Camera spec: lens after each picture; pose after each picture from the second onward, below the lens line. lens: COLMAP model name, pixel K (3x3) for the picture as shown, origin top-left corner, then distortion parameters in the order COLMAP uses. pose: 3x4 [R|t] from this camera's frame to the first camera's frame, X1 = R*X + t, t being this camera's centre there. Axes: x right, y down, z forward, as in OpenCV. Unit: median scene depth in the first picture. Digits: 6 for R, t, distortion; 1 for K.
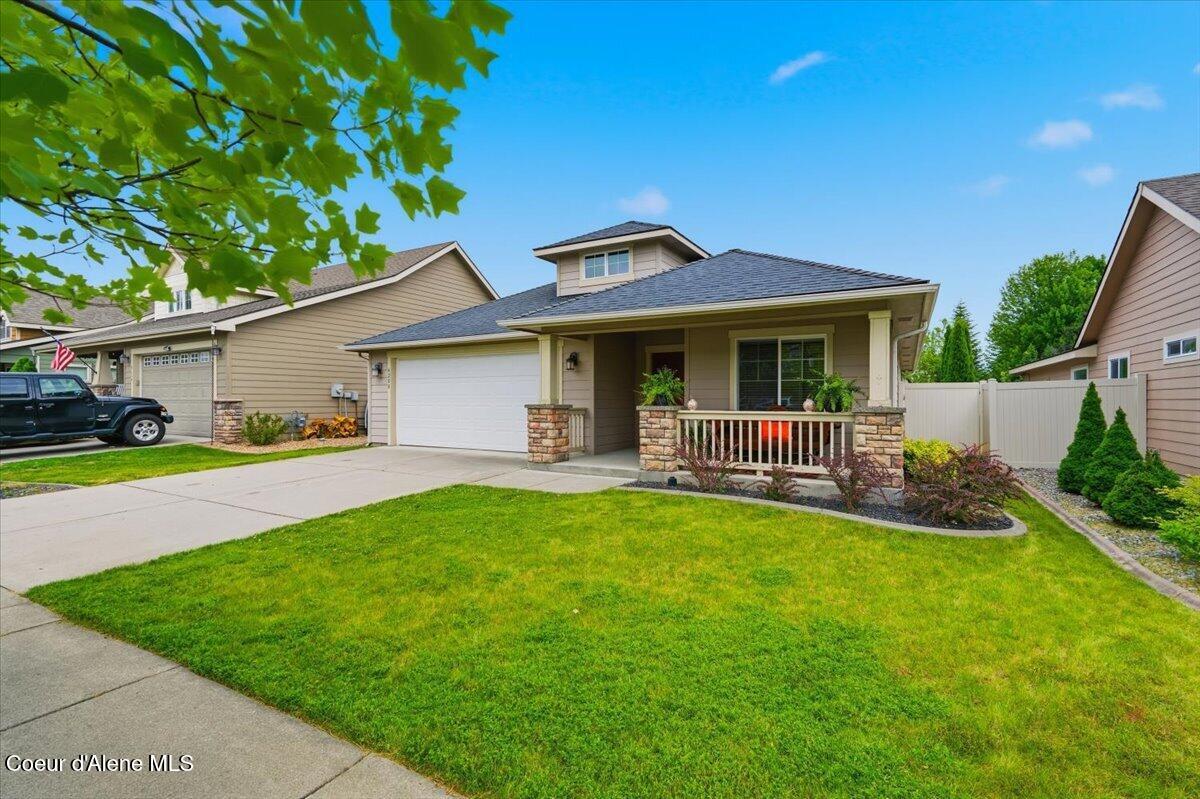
lens RADIAL K [[539.7, 0, 600.0], [0, 539.7, 399.5], [0, 0, 1]] dist [-0.001031, 0.000139]
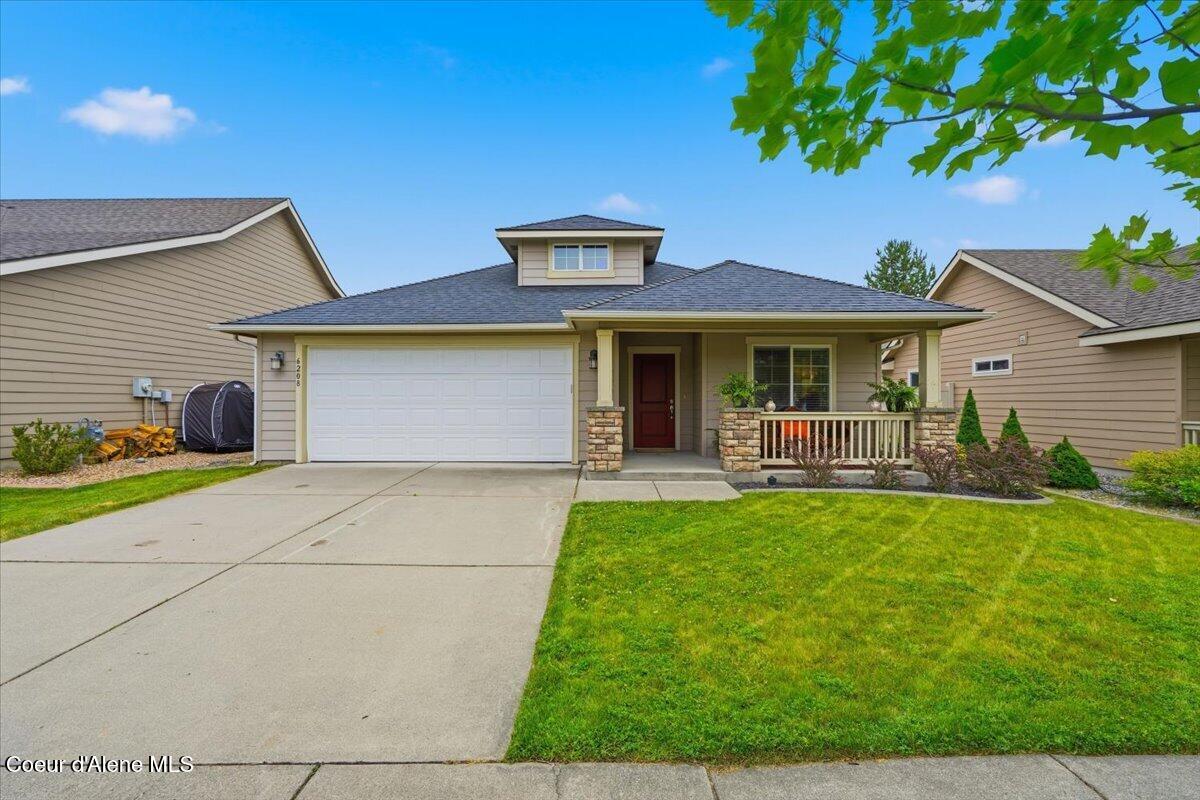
lens RADIAL K [[541.6, 0, 600.0], [0, 541.6, 402.4], [0, 0, 1]] dist [-0.001957, 0.000366]
pose [[0.875482, -0.001415, 0.483248, -0.554373], [-0.000578, 0.999992, 0.003974, -0.001739], [-0.483250, -0.003758, 0.875474, 0.210089]]
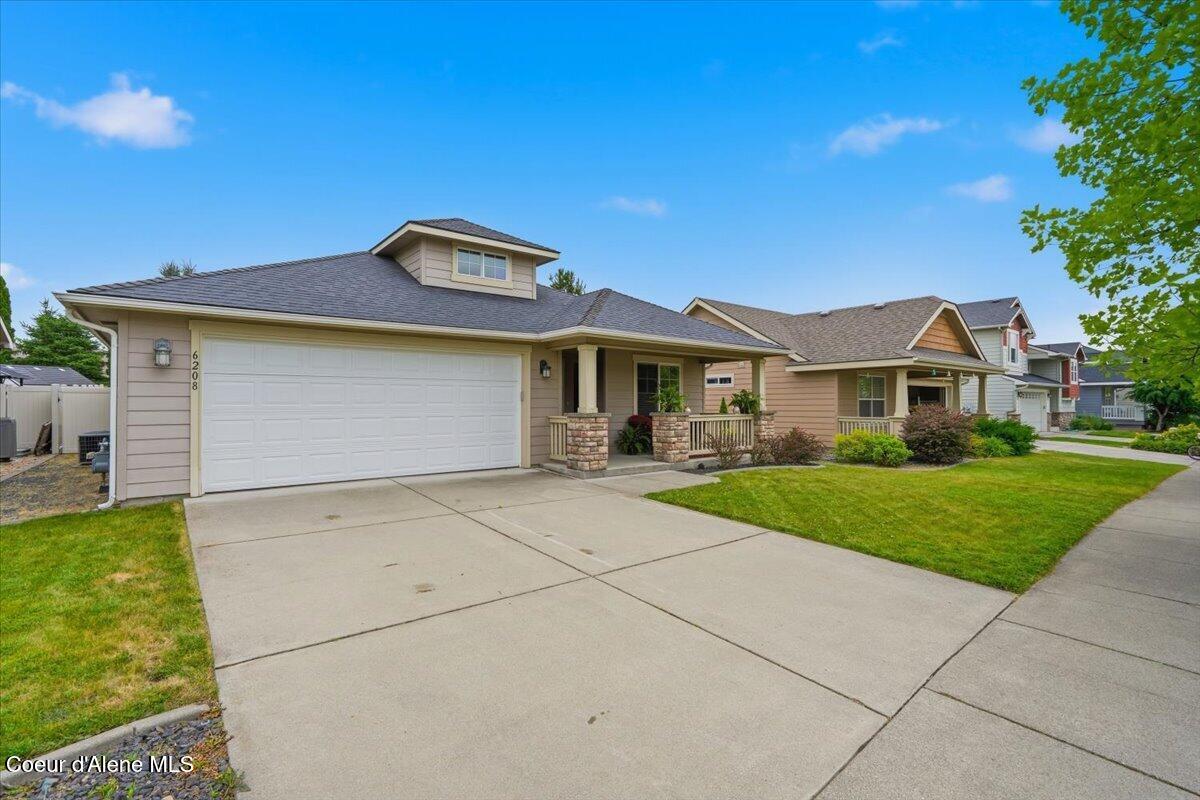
lens RADIAL K [[541.6, 0, 600.0], [0, 541.6, 402.4], [0, 0, 1]] dist [-0.001957, 0.000366]
pose [[0.369907, -0.000505, 0.929069, -1.060117], [0.001139, 0.999999, 0.000090, -0.011252], [-0.929068, 0.001025, 0.369907, 0.611942]]
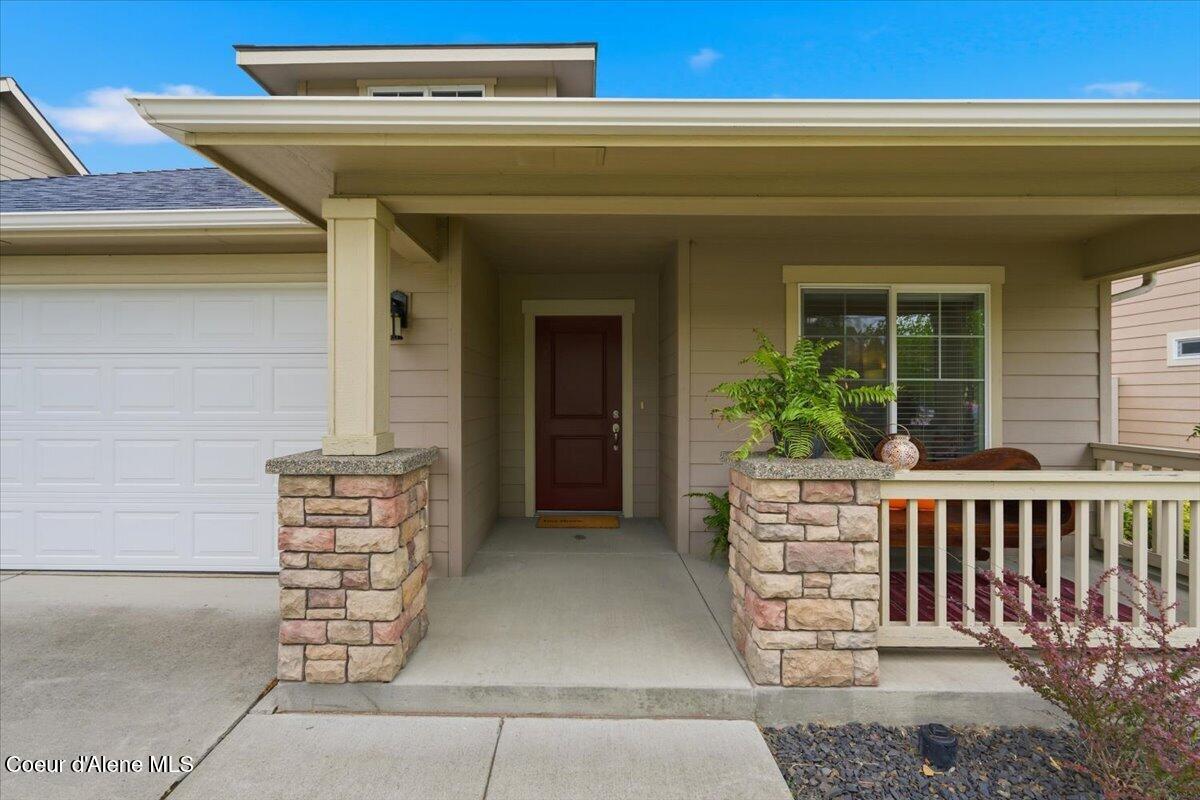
lens RADIAL K [[560.2, 0, 574.6], [0, 560.2, 394.4], [0, 0, 1]] dist [-0.002000, -0.000215]
pose [[0.876545, 0.001759, 0.481316, -0.140471], [-0.001968, 0.999998, -0.000071, -0.021951], [-0.481316, -0.000884, 0.876547, 0.706691]]
